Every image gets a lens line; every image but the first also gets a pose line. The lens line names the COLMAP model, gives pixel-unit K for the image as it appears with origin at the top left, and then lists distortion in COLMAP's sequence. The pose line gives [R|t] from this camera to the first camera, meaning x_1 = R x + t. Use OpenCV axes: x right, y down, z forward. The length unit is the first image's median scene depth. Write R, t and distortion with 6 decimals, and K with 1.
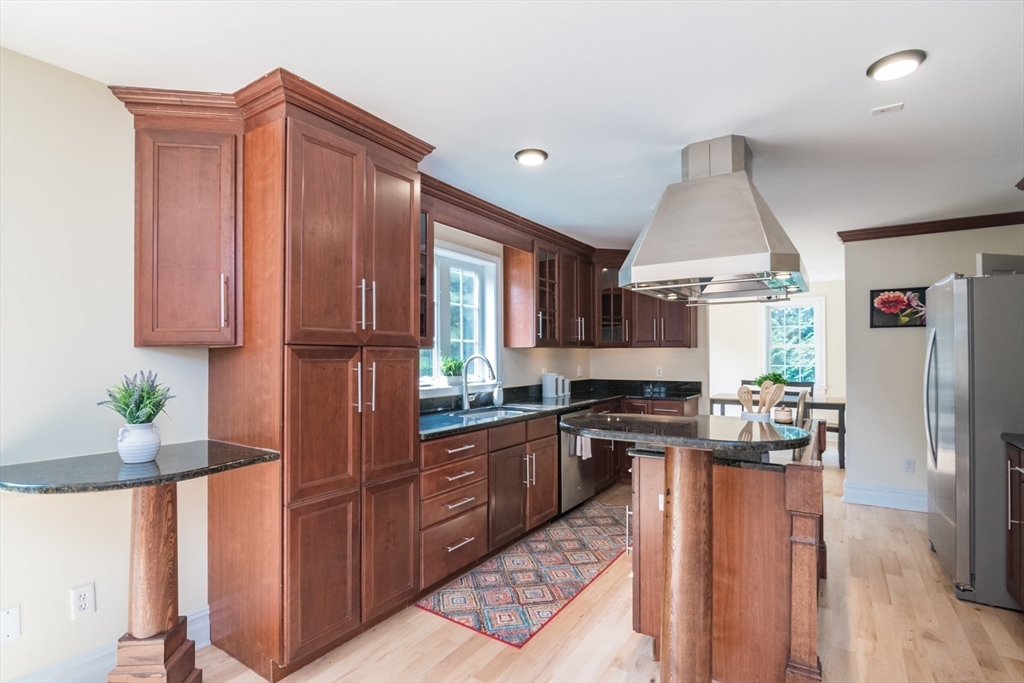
lens RADIAL K [[489.2, 0, 511.4], [0, 489.2, 351.4], [0, 0, 1]] dist [-0.008565, -0.000914]
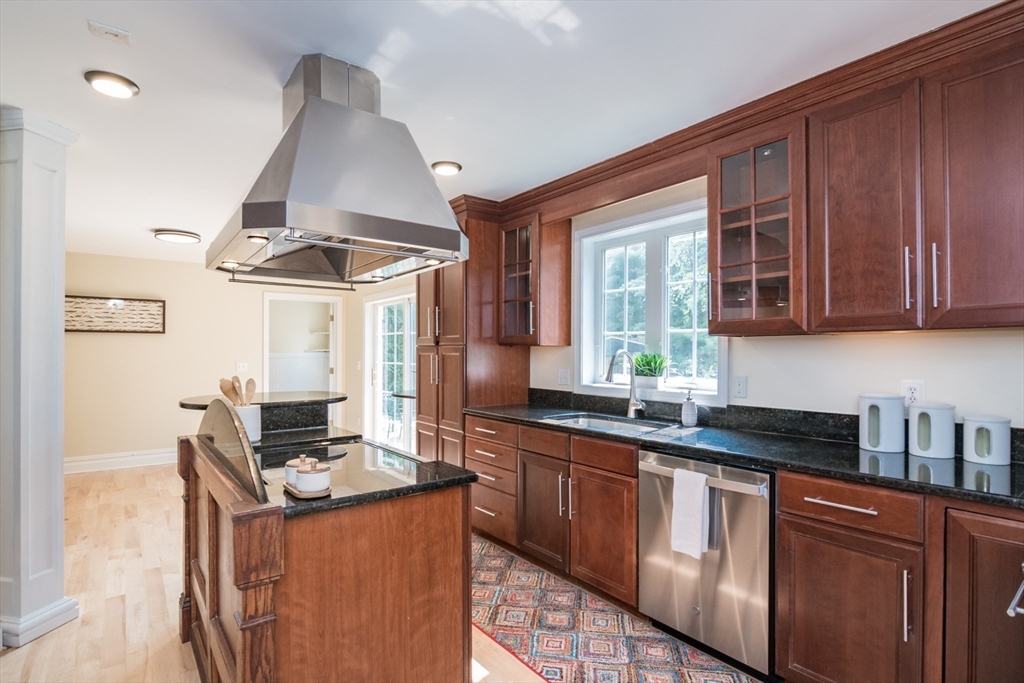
lens RADIAL K [[496.3, 0, 499.2], [0, 496.3, 354.0], [0, 0, 1]] dist [-0.012198, -0.000535]
pose [[-0.326889, 0.005446, -0.945047, 0.674559], [0.007923, 0.999964, 0.003022, 0.008150], [0.945029, -0.006500, -0.326921, 0.949118]]
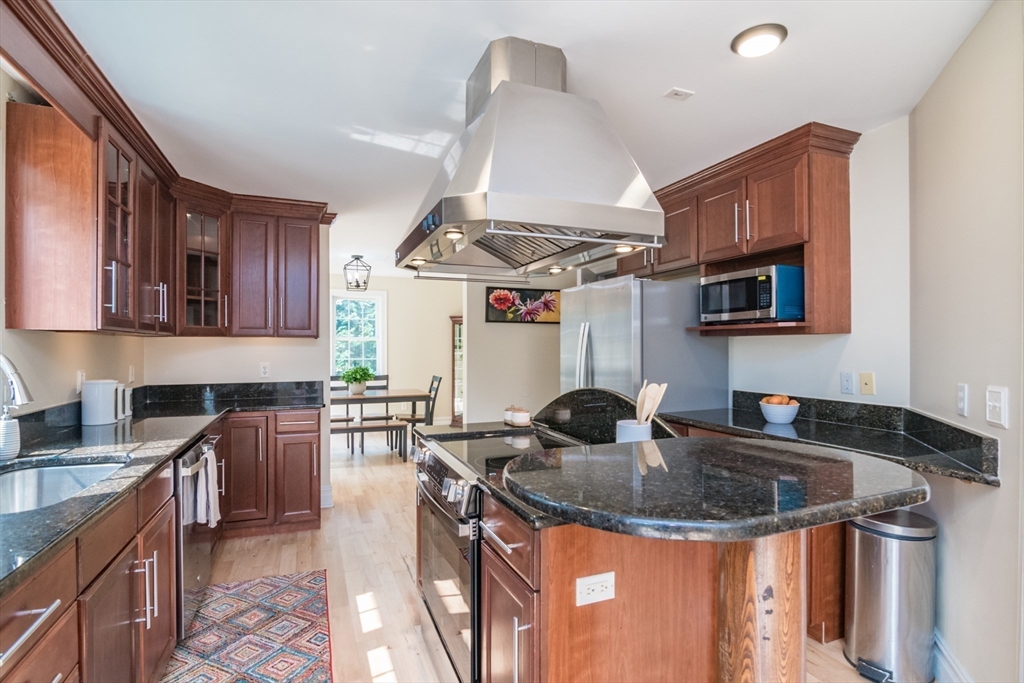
lens RADIAL K [[494.7, 0, 490.4], [0, 494.7, 344.8], [0, 0, 1]] dist [-0.000750, -0.000310]
pose [[0.590689, 0.007865, 0.806861, -0.126826], [-0.007072, 0.999965, -0.004571, 0.005744], [-0.806868, -0.003006, 0.590724, 0.370550]]
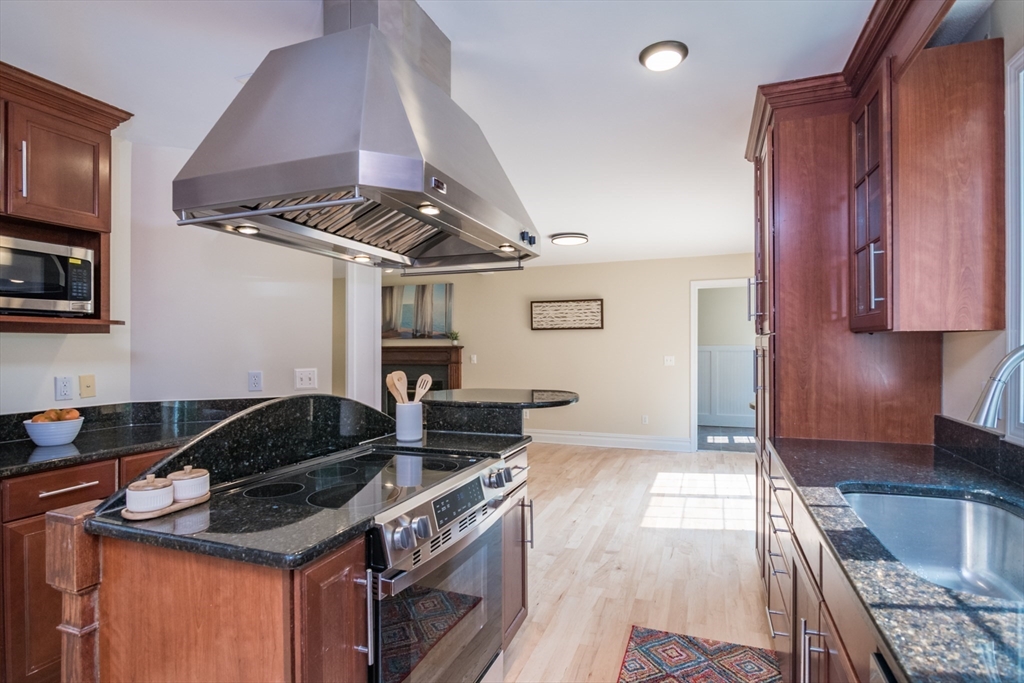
lens RADIAL K [[502.7, 0, 540.9], [0, 502.7, 351.2], [0, 0, 1]] dist [-0.013028, -0.001081]
pose [[-0.967095, 0.010028, -0.254217, 0.254224], [0.009569, 0.999950, 0.003042, 0.009102], [0.254235, 0.000510, -0.967142, 1.058758]]
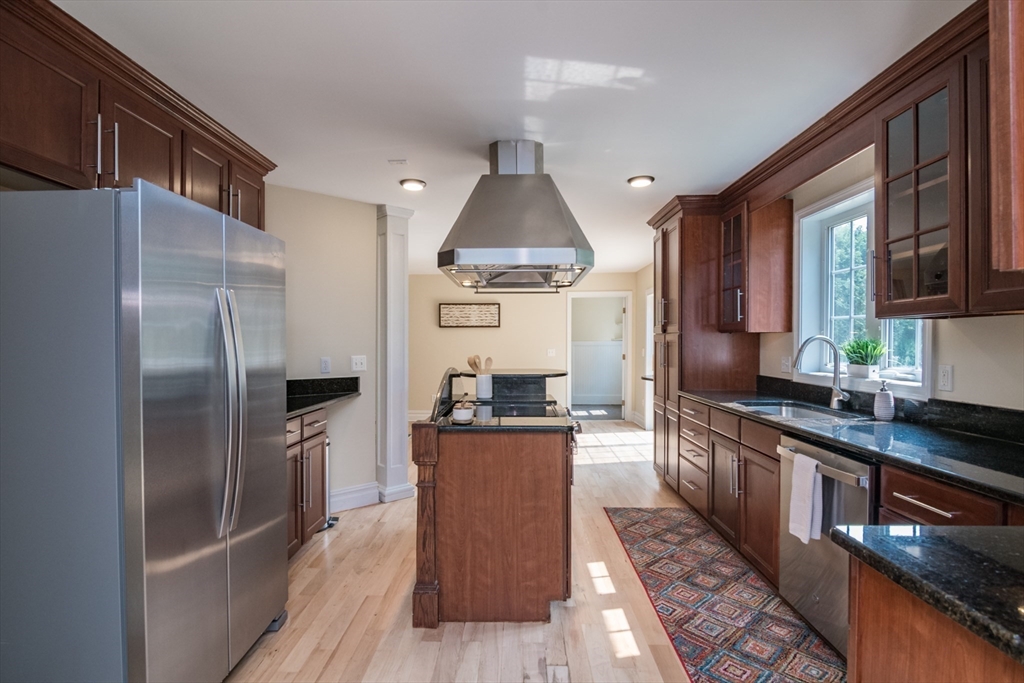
lens RADIAL K [[489.2, 0, 511.4], [0, 489.2, 351.4], [0, 0, 1]] dist [-0.008565, -0.000914]
pose [[-0.841690, 0.014169, -0.539775, 0.652174], [0.008330, 0.999877, 0.013257, 0.014905], [0.539897, 0.006662, -0.841705, 1.216857]]
